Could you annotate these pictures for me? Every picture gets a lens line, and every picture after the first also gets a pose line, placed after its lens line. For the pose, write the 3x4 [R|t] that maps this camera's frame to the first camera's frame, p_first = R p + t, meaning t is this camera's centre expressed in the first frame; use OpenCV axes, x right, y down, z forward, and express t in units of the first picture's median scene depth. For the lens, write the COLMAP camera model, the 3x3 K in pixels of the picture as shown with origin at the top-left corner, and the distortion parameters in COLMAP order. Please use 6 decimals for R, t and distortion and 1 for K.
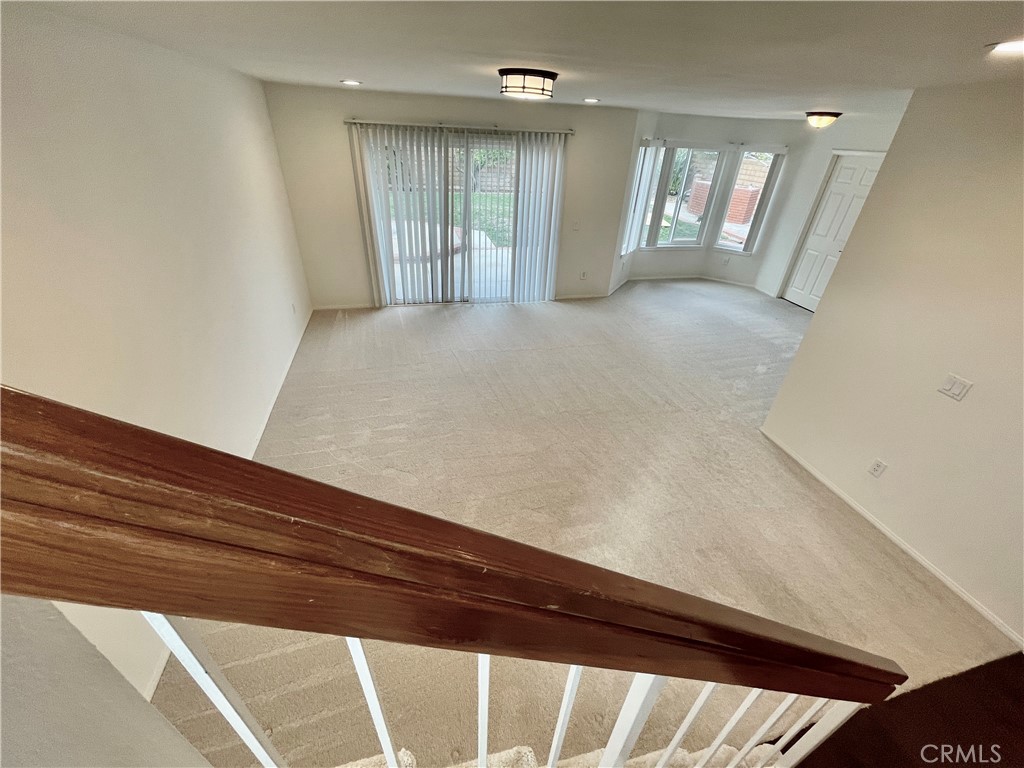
lens RADIAL K [[408.2, 0, 514.1], [0, 408.2, 388.5], [0, 0, 1]] dist [-0.006128, -0.000265]
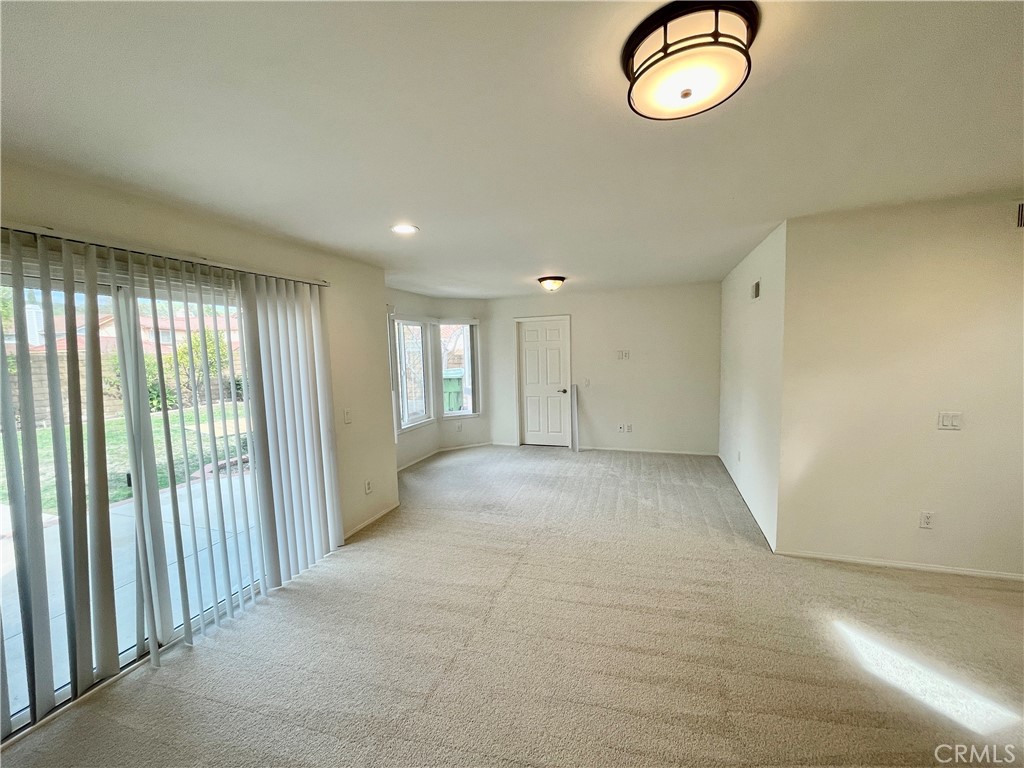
lens RADIAL K [[408.2, 0, 514.1], [0, 408.2, 388.5], [0, 0, 1]] dist [-0.006128, -0.000265]
pose [[0.545077, -0.129144, 0.828380, -0.209656], [0.491846, 0.849427, -0.191211, -0.178825], [-0.678954, 0.511660, 0.526522, 0.456181]]
